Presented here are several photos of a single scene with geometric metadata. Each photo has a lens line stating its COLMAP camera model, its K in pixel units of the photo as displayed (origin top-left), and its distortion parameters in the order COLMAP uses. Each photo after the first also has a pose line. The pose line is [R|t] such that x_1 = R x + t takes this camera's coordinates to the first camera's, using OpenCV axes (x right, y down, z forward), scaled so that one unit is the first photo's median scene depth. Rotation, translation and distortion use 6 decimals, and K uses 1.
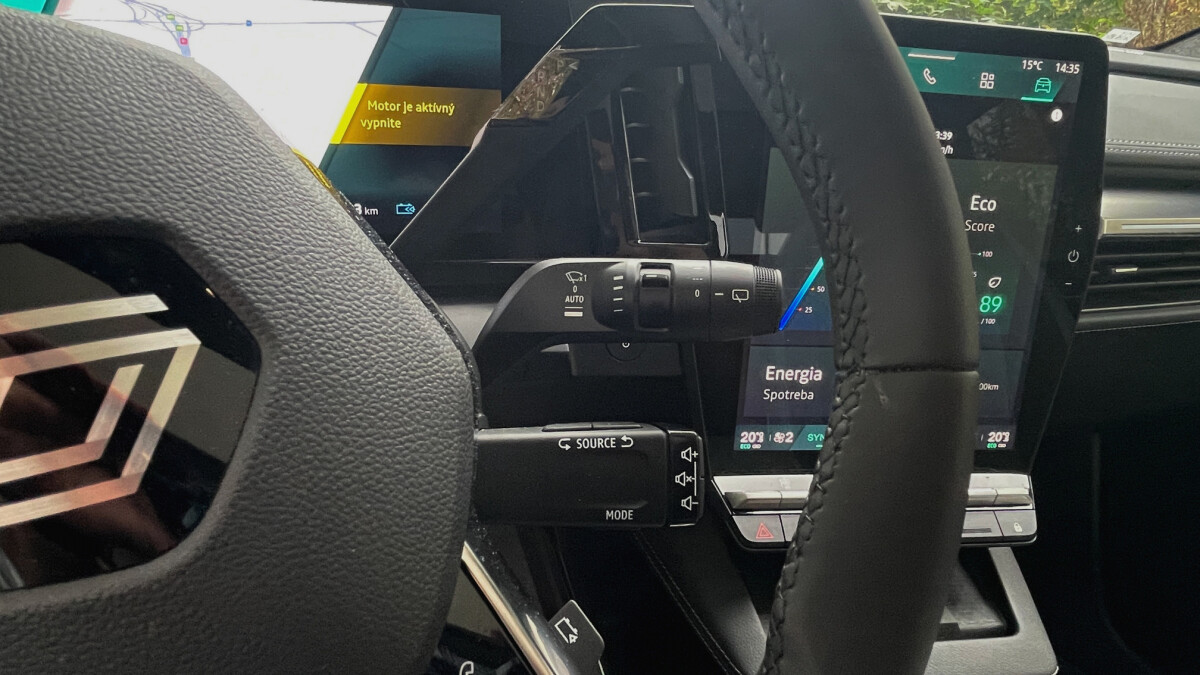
lens RADIAL K [[804.8, 0, 584.7], [0, 804.8, 380.5], [0, 0, 1]] dist [0.003156, -0.014156]
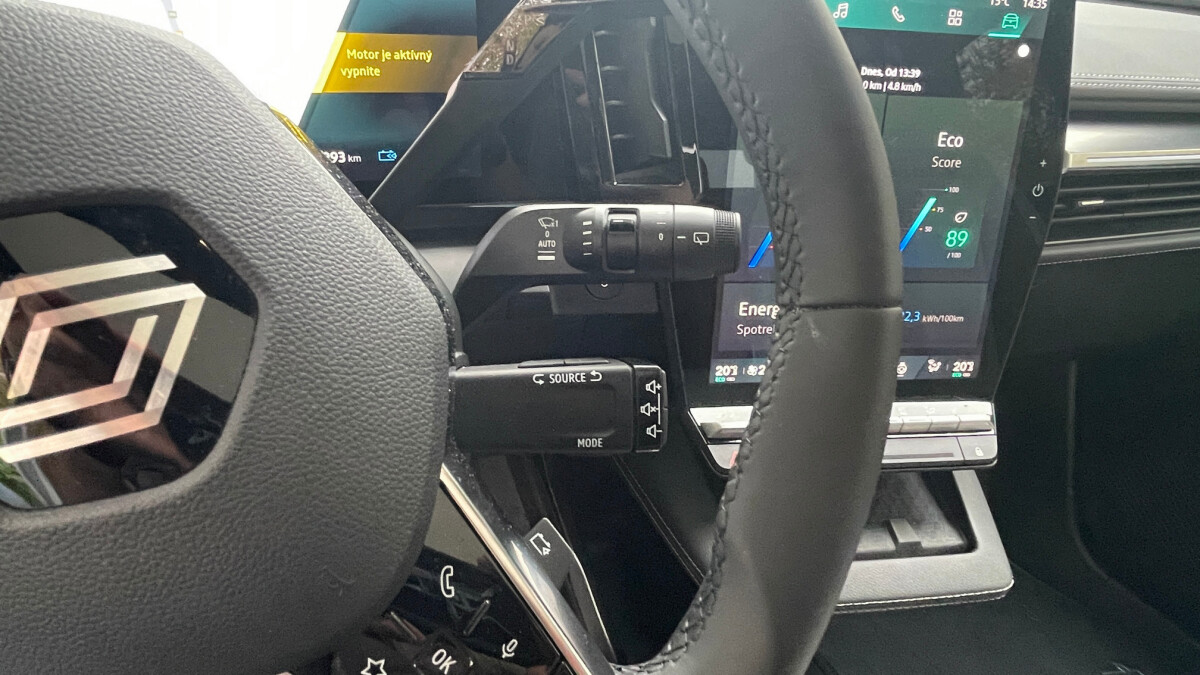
lens RADIAL K [[804.8, 0, 580.1], [0, 804.8, 381.9], [0, 0, 1]] dist [0.003156, -0.014156]
pose [[0.999868, -0.016260, 0.000166, 0.042957], [0.016195, 0.996657, 0.080075, -0.005058], [-0.001468, -0.080061, 0.996789, -0.119137]]
